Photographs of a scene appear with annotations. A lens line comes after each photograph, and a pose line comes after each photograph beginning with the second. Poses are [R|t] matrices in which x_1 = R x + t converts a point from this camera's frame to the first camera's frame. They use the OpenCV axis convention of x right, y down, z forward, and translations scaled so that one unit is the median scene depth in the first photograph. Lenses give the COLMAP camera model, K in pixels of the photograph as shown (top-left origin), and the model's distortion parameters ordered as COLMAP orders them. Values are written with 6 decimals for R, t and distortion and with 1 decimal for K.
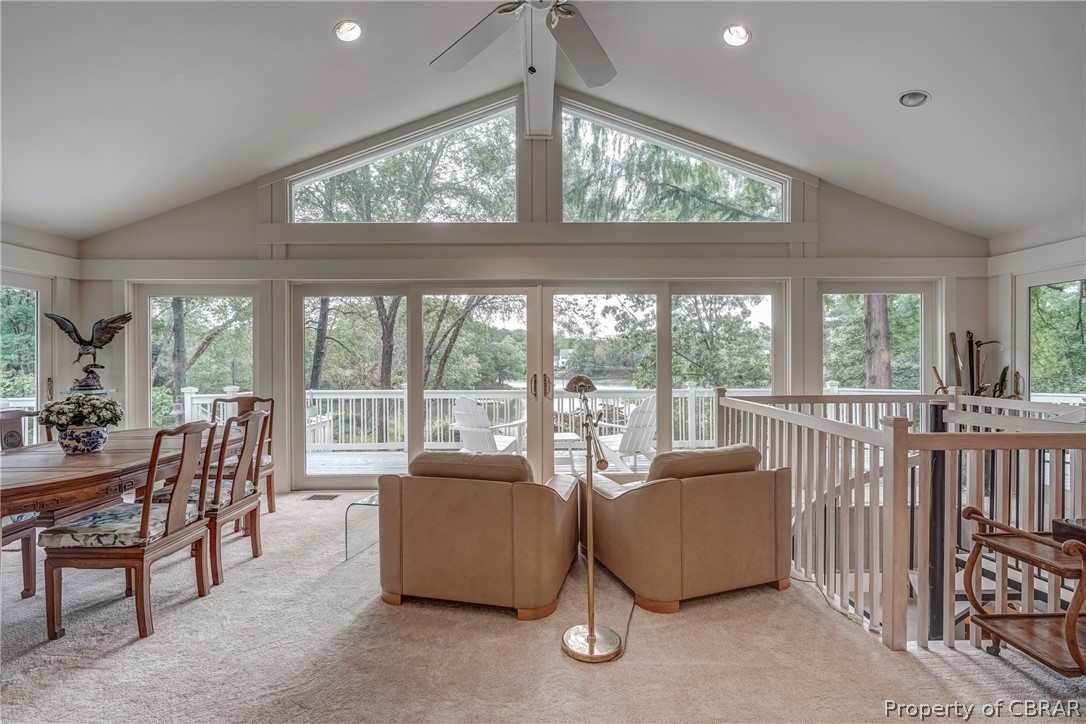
lens RADIAL K [[494.9, 0, 547.2], [0, 494.9, 364.3], [0, 0, 1]] dist [-0.003069, 0.000824]
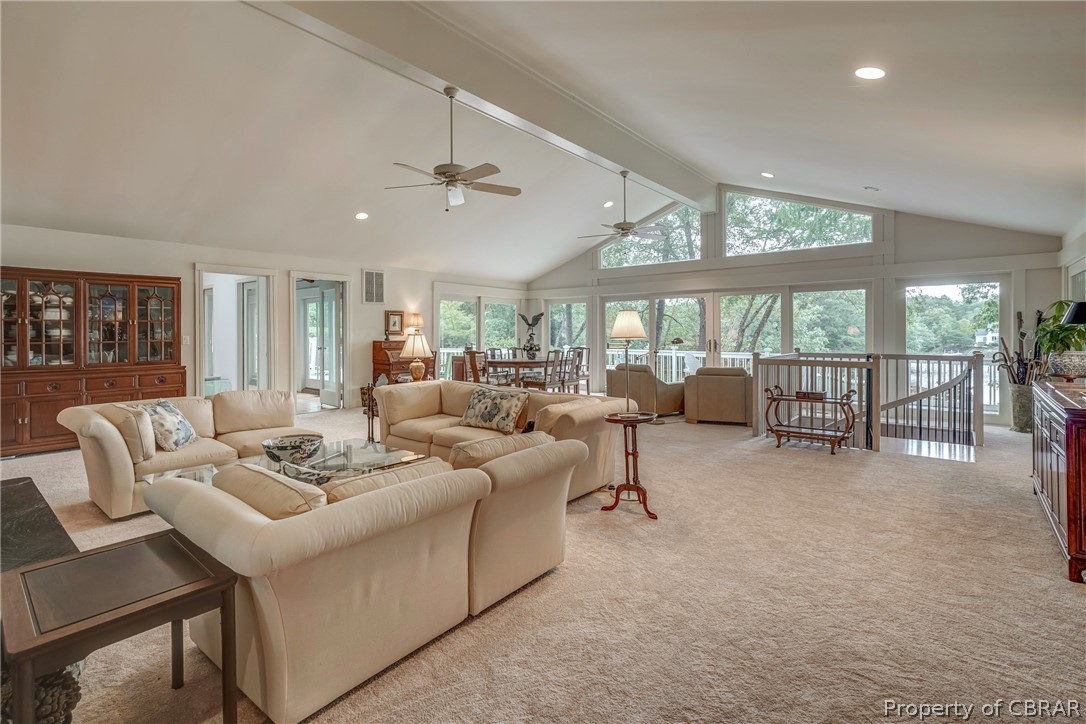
lens RADIAL K [[494.9, 0, 551.6], [0, 494.9, 333.8], [0, 0, 1]] dist [-0.003069, 0.000824]
pose [[0.773069, 0.004135, -0.634308, 0.711580], [-0.009935, 0.999935, -0.005589, 0.014729], [0.634244, 0.010623, 0.773060, -0.832837]]
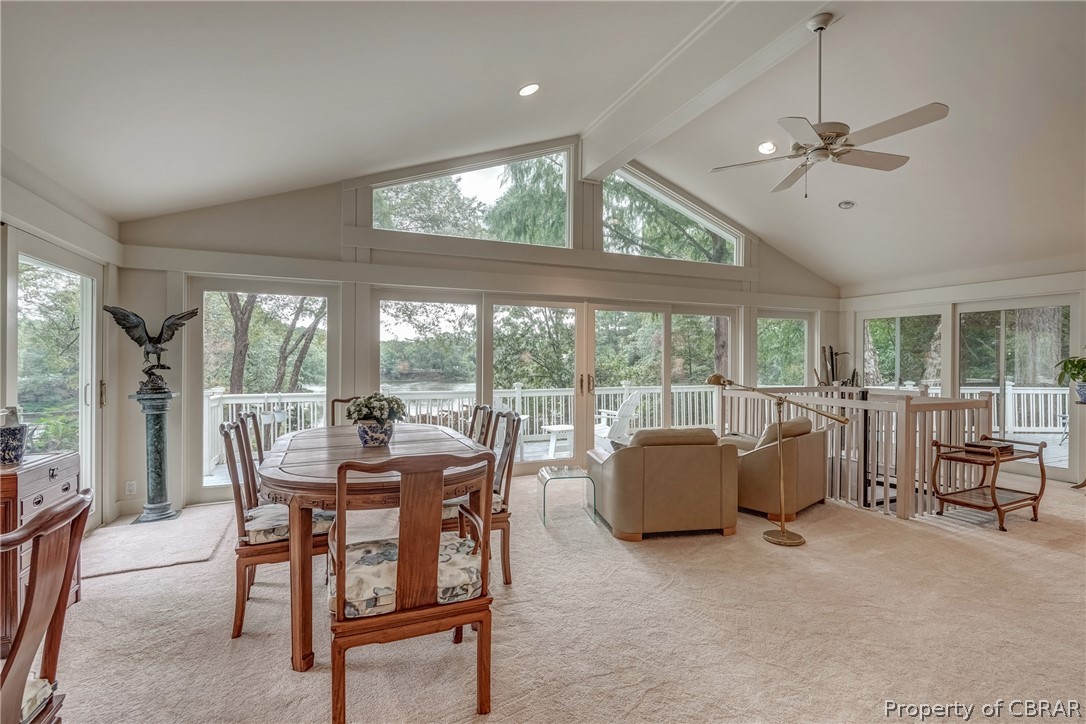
lens RADIAL K [[494.9, 0, 548.6], [0, 494.9, 363.4], [0, 0, 1]] dist [-0.003069, 0.000824]
pose [[0.921826, 0.005540, 0.387565, -0.587262], [-0.002912, 0.999969, -0.007368, 0.002291], [-0.387593, 0.005664, 0.921813, -0.092978]]
